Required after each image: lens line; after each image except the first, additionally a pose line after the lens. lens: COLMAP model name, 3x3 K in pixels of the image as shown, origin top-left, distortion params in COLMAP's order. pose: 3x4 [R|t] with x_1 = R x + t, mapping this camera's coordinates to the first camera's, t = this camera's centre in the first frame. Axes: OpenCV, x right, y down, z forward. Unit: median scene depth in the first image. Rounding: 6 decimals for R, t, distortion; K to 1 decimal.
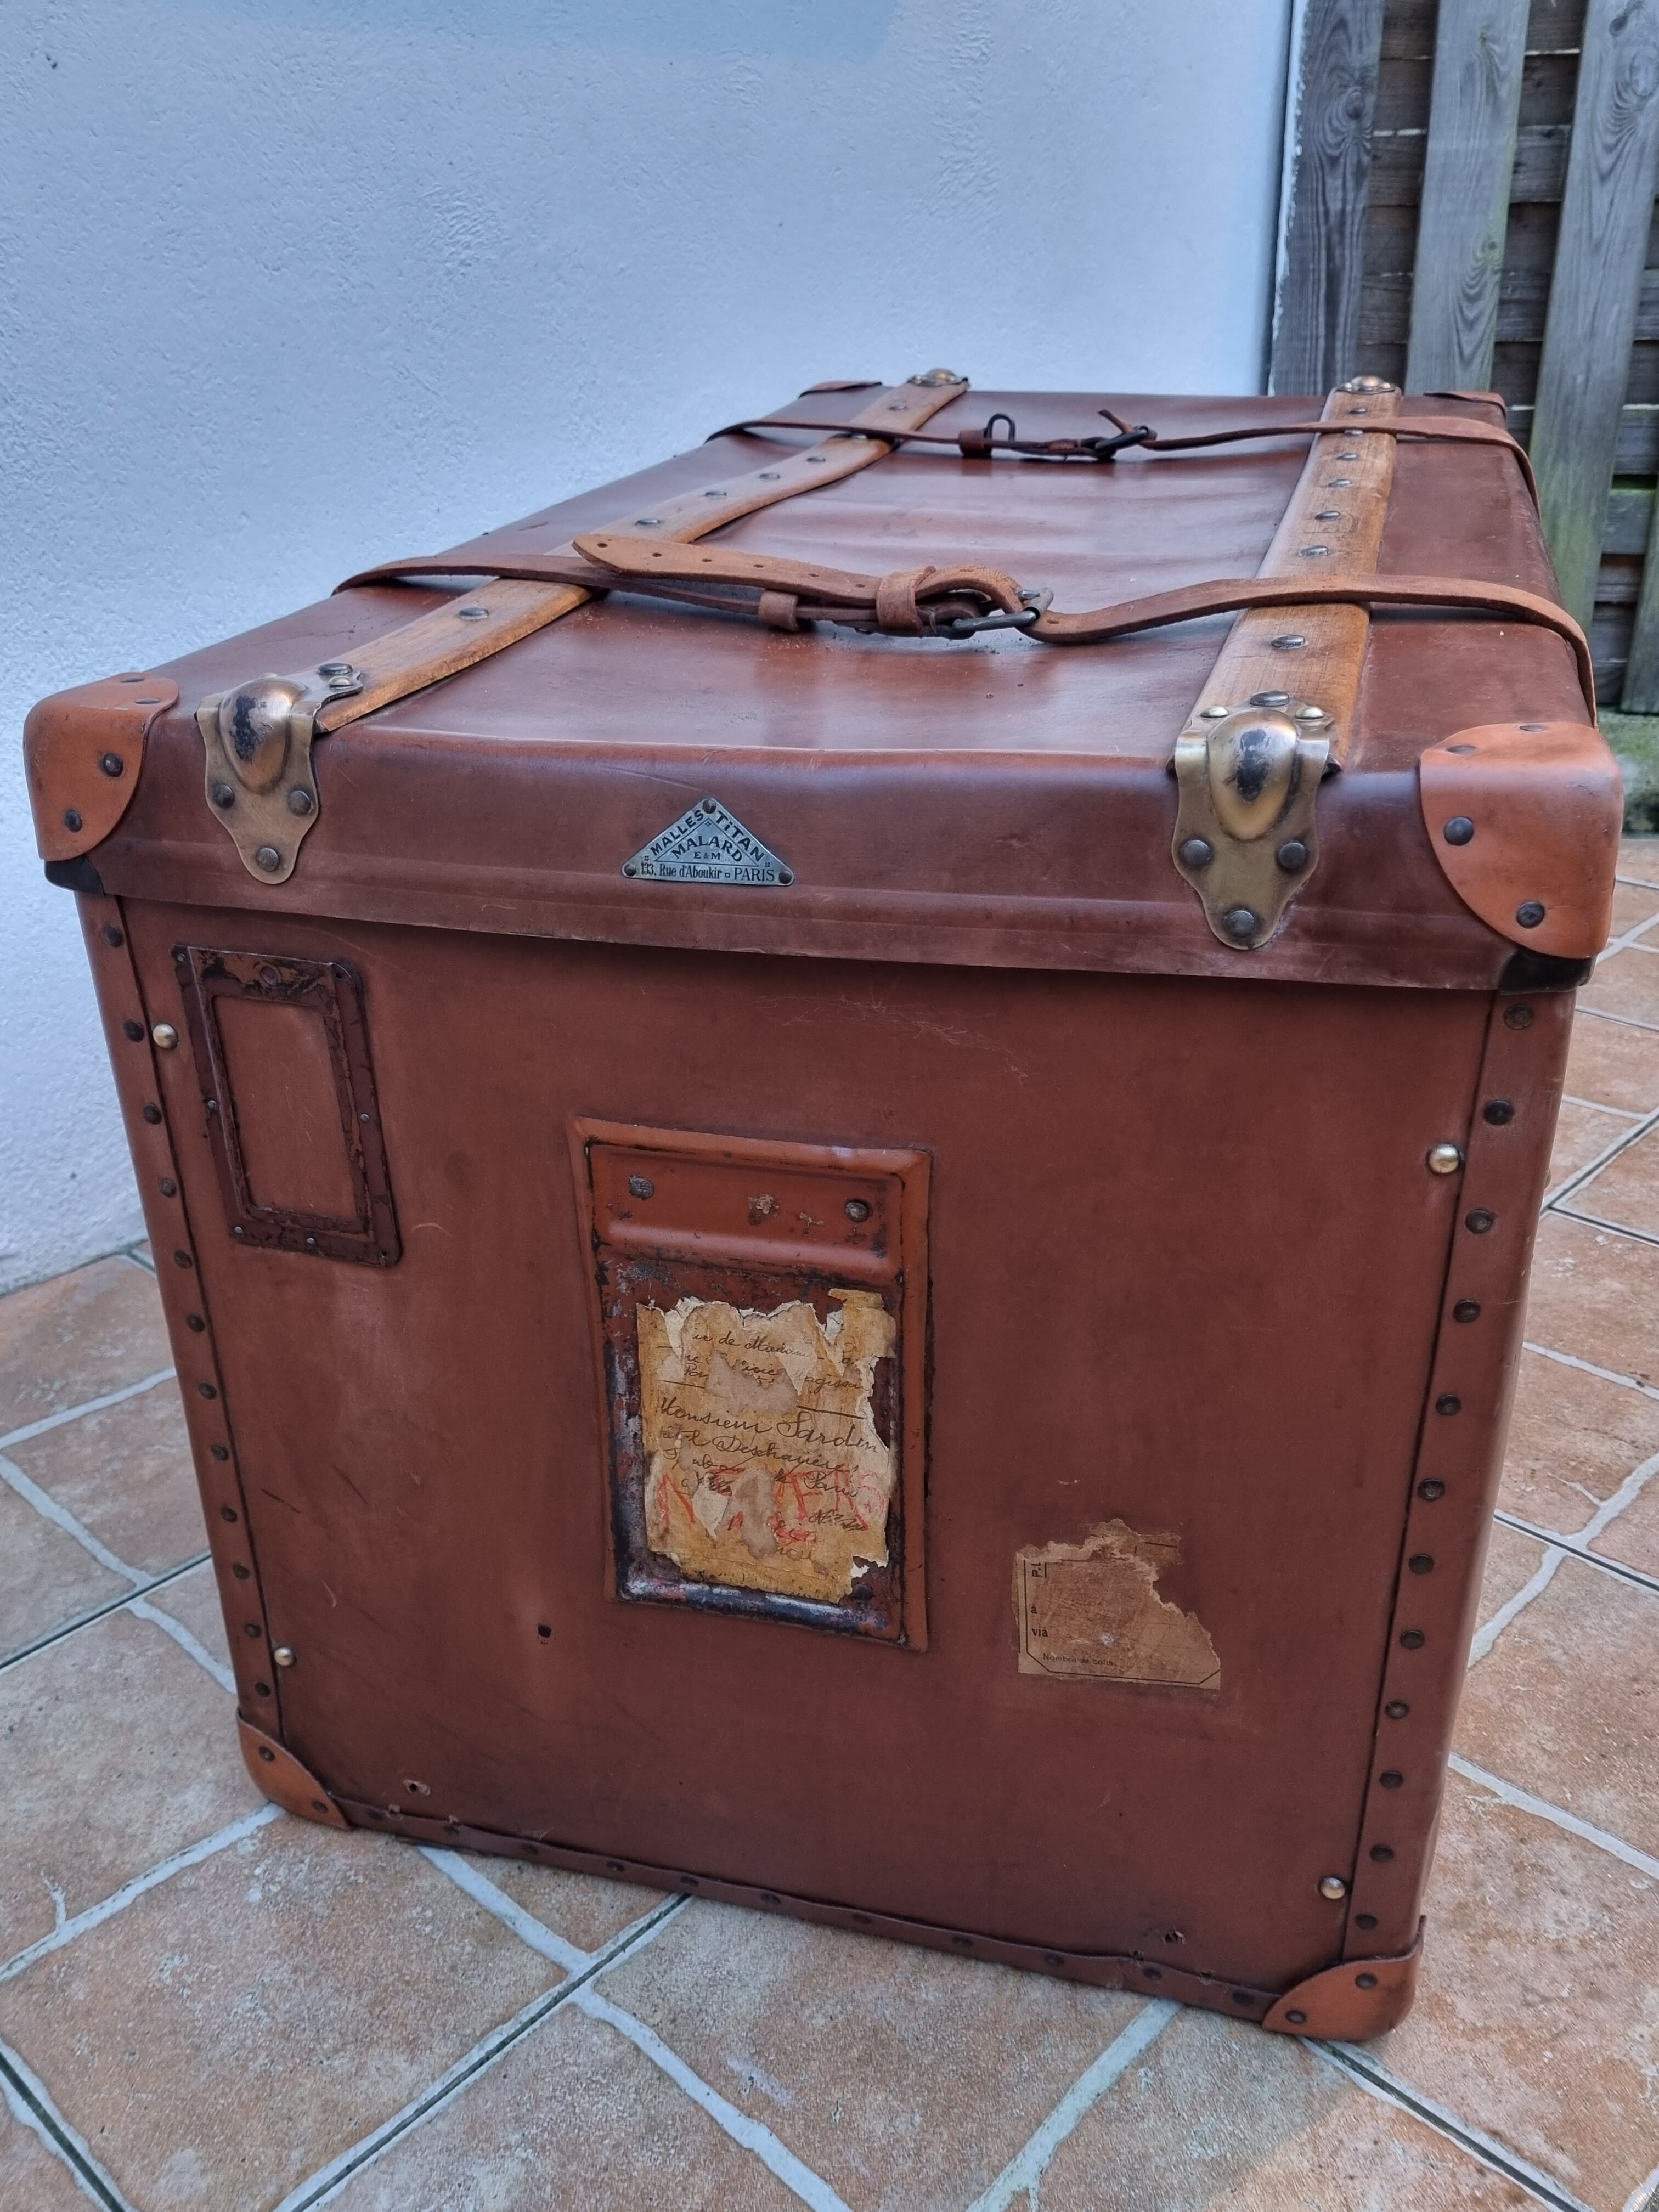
lens RADIAL K [[1887.0, 0, 833.8], [0, 1887.0, 1119.3], [0, 0, 1]] dist [0.039412, -0.015024]
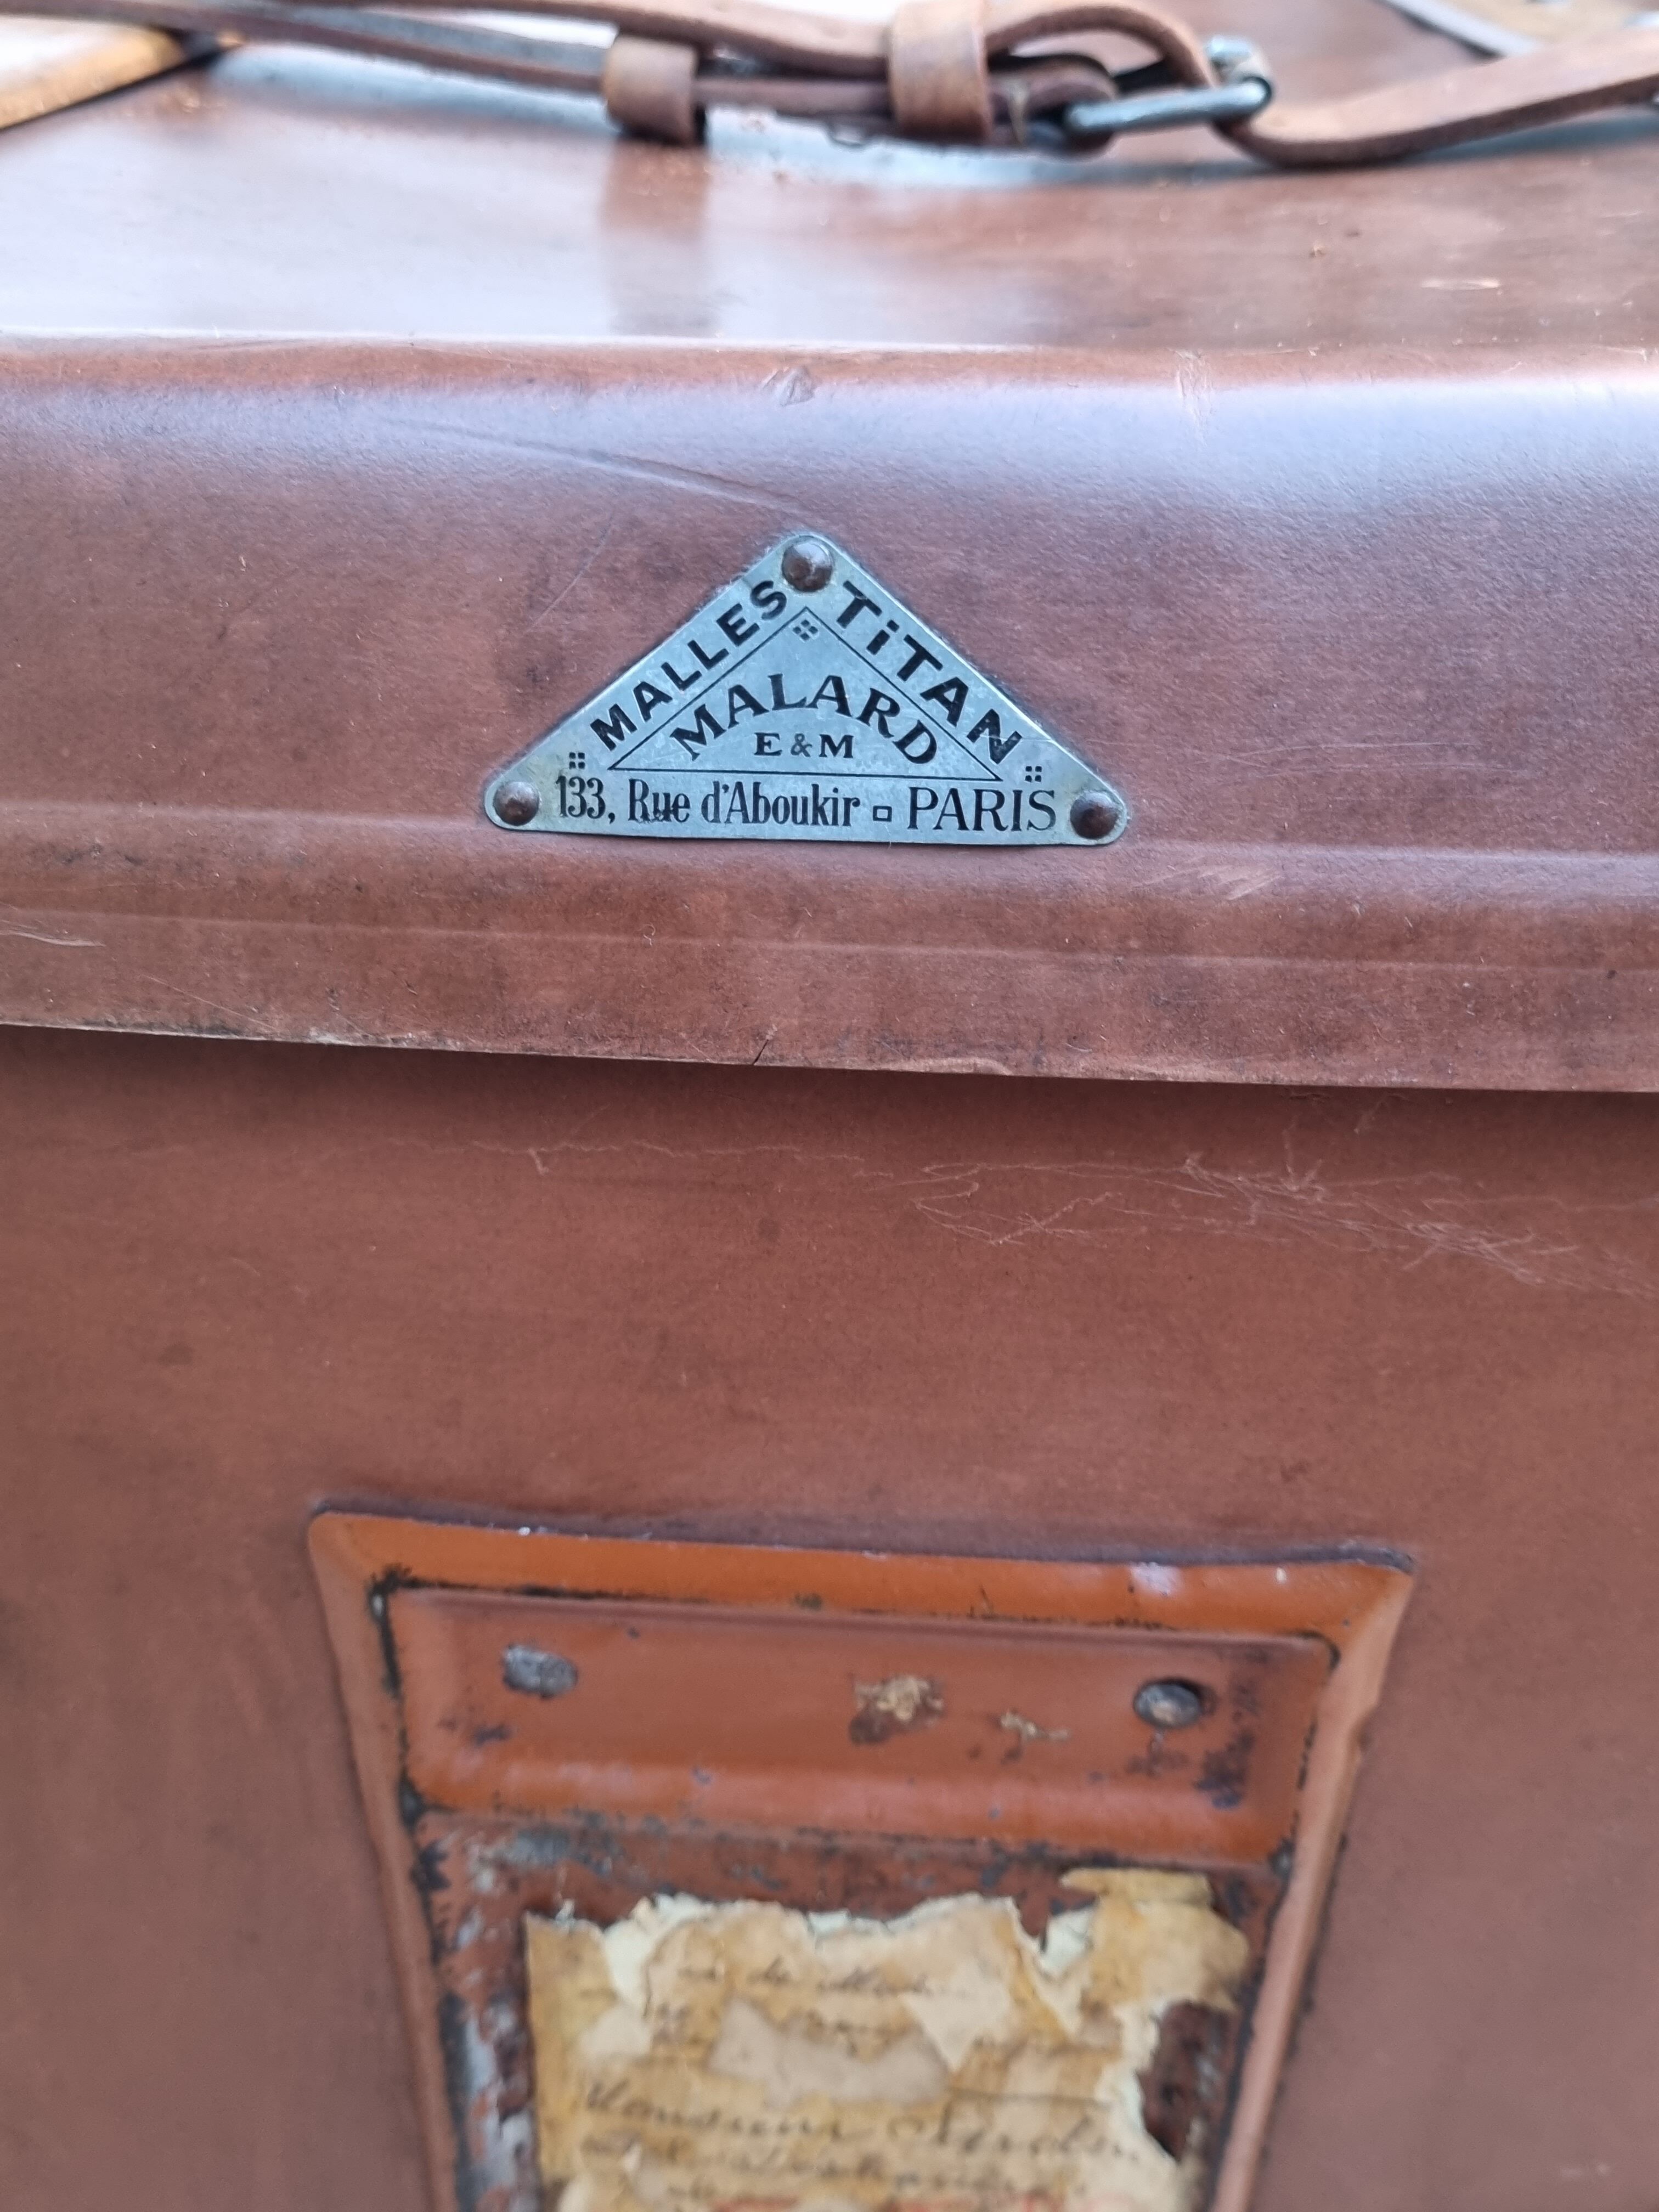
lens RADIAL K [[2102.4, 0, 896.8], [0, 2102.4, 1160.6], [0, 0, 1]] dist [-0.005604, -0.006498]
pose [[0.977021, -0.076922, 0.198778, -0.107066], [0.052533, 0.990741, 0.125187, -0.104243], [-0.206567, -0.111868, 0.972016, 0.613255]]
